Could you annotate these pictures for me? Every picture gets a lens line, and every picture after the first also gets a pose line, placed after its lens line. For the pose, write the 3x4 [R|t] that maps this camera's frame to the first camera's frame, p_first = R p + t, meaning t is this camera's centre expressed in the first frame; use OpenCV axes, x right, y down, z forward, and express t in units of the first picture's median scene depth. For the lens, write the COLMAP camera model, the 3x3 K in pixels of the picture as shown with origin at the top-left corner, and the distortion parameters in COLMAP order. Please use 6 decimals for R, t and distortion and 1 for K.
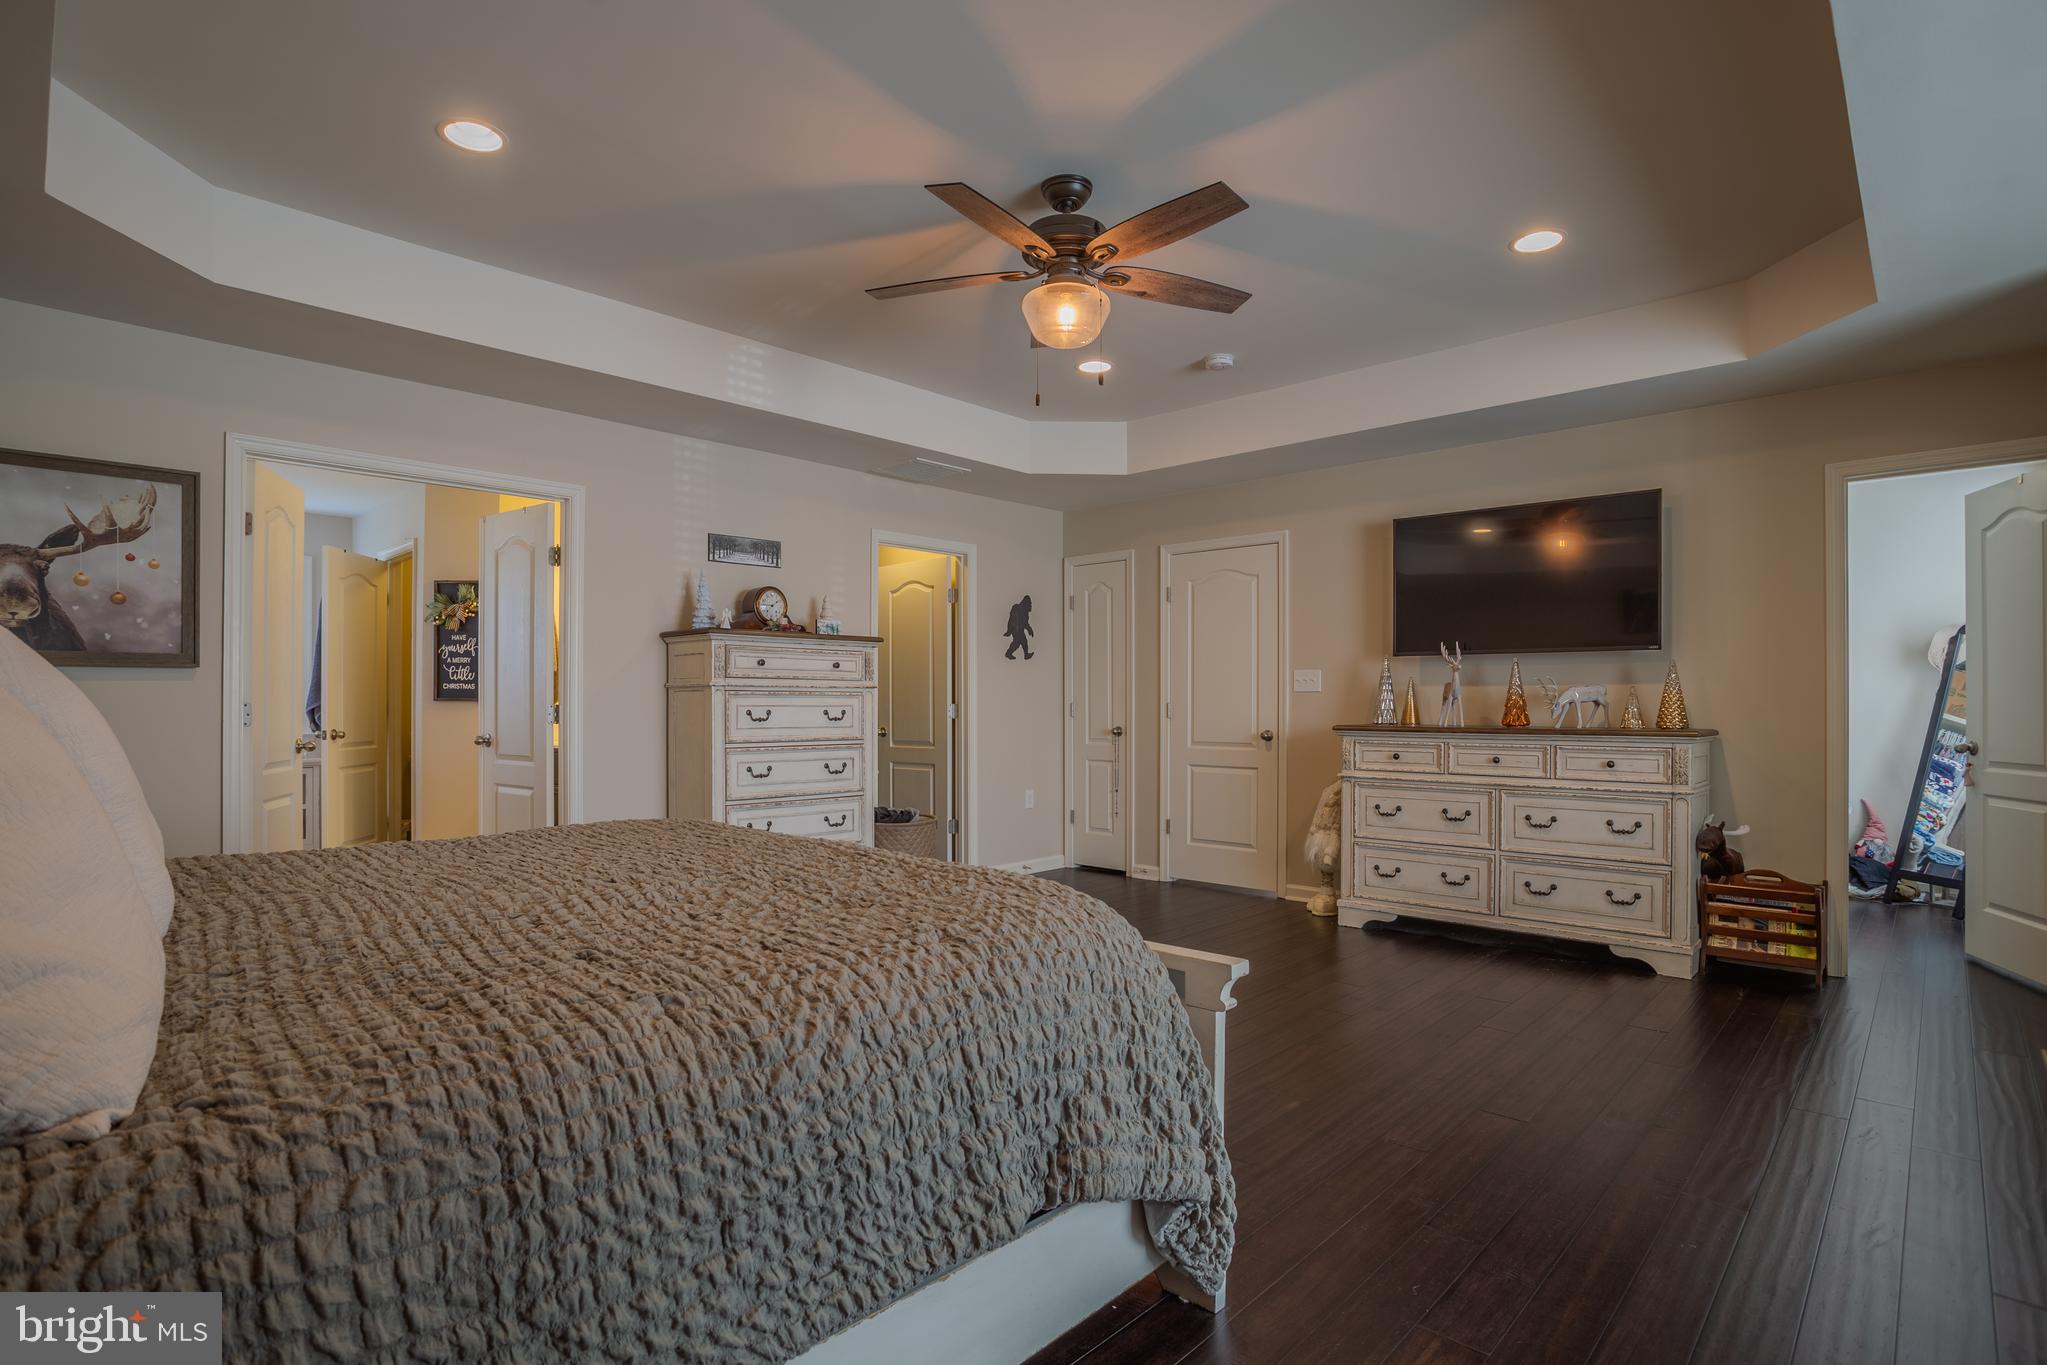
lens RADIAL K [[1021.3, 0, 1008.4], [0, 1021.3, 702.4], [0, 0, 1]] dist [-0.074238, 0.031792]
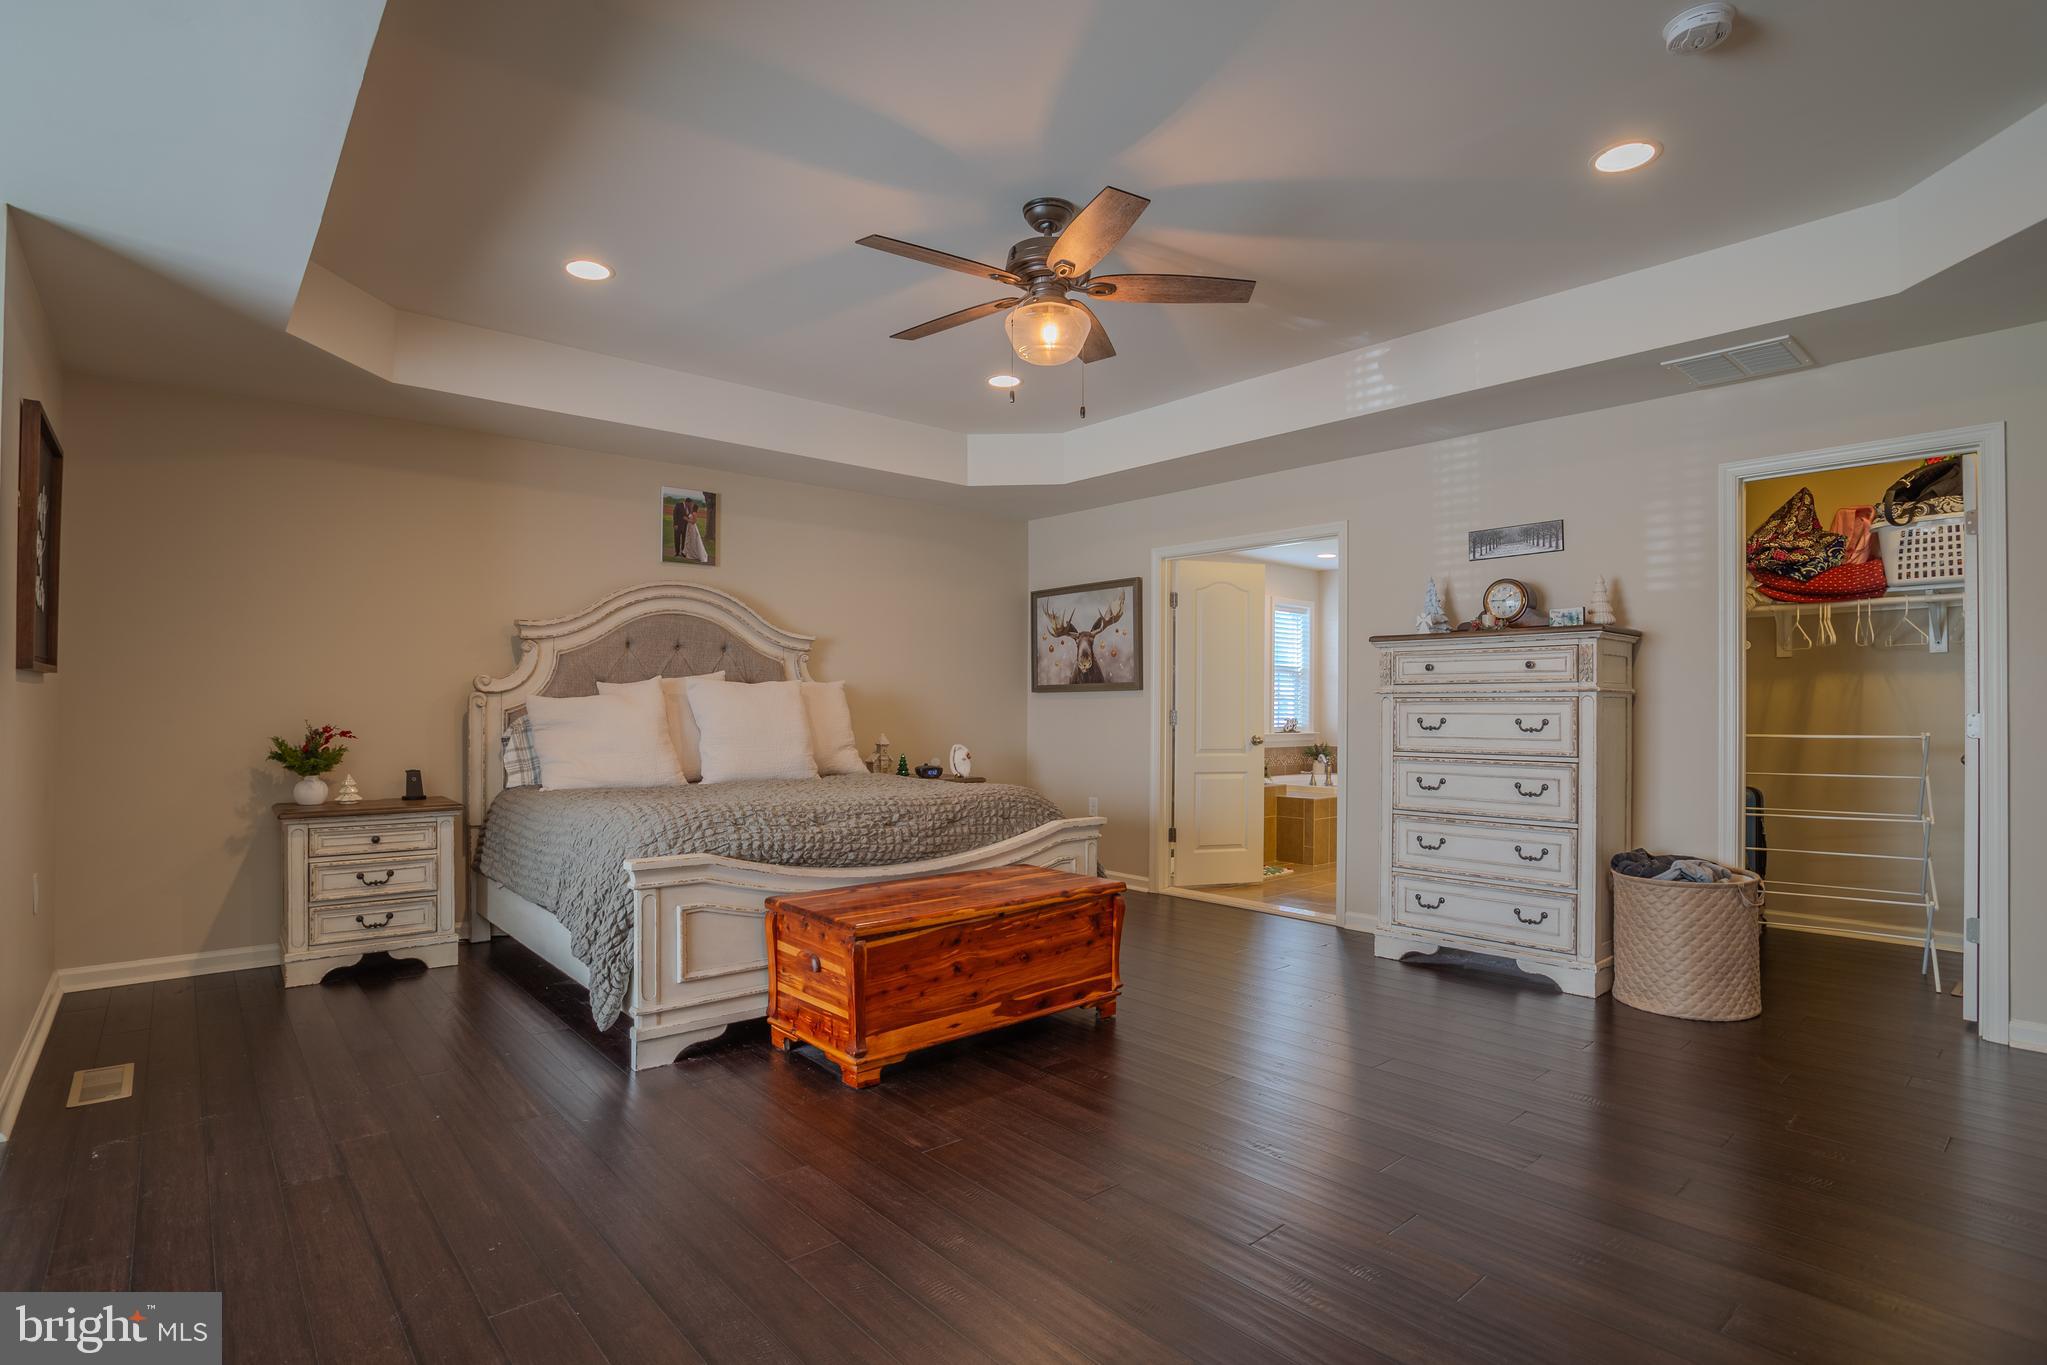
lens RADIAL K [[1011.9, 0, 1015.3], [0, 1011.9, 707.8], [0, 0, 1]] dist [-0.092835, 0.047981]
pose [[-0.096311, -0.003369, -0.995346, 0.681807], [-0.001744, 0.999993, -0.003216, 0.001729], [0.995350, 0.001426, -0.096317, 0.676542]]
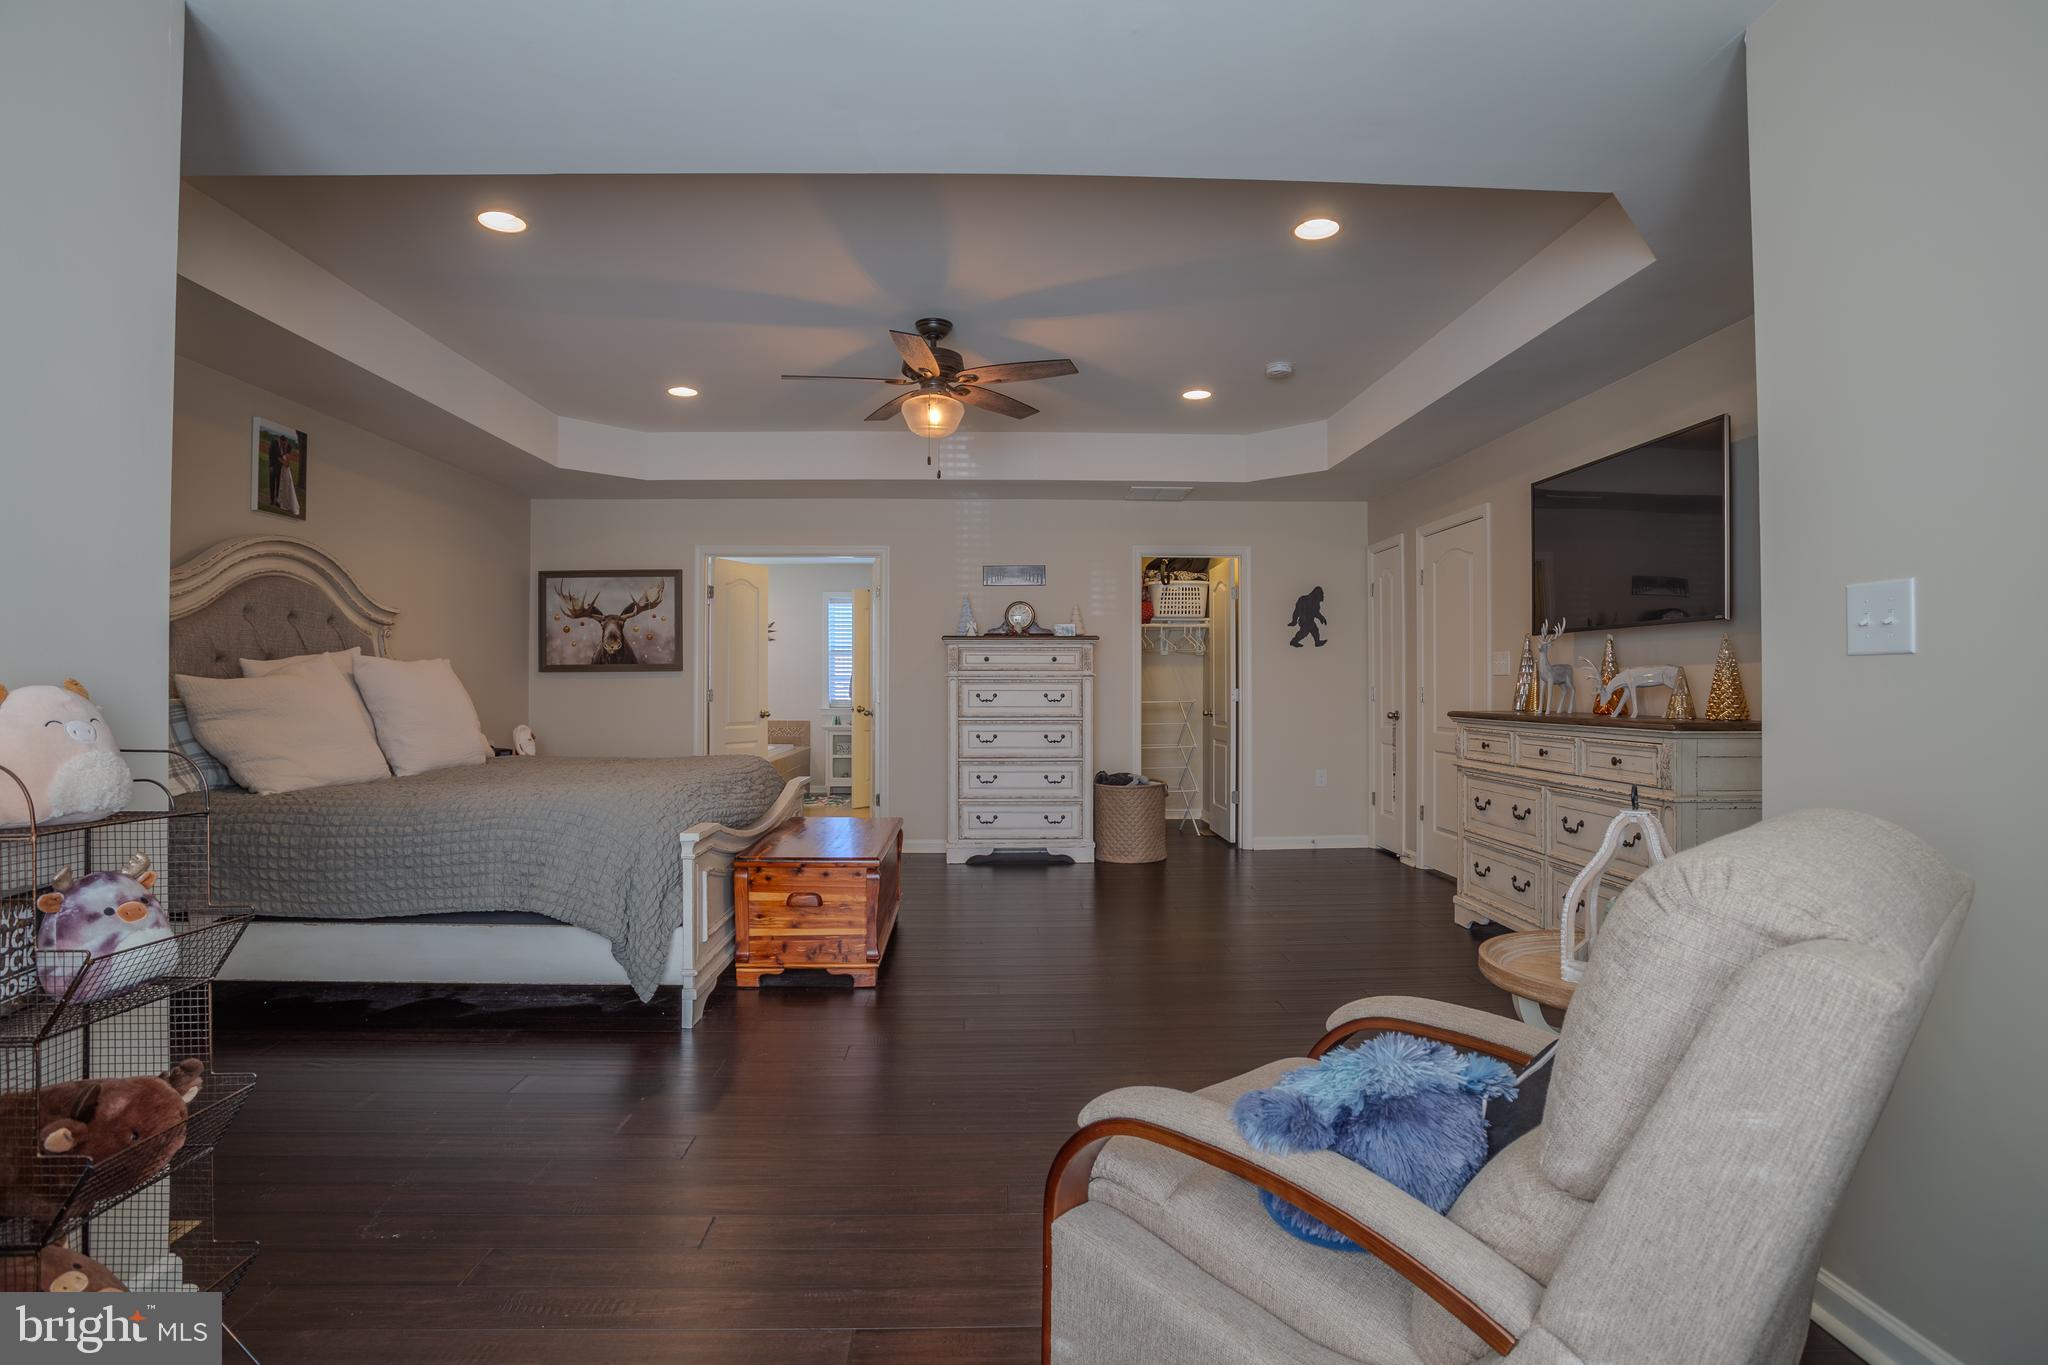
lens RADIAL K [[1005.6, 0, 1015.0], [0, 1005.6, 682.2], [0, 0, 1]] dist [-0.075698, 0.032154]
pose [[0.710268, -0.005058, -0.703913, 0.713360], [0.003201, 0.999987, -0.003956, -0.002417], [0.703924, 0.000557, 0.710275, 0.054354]]
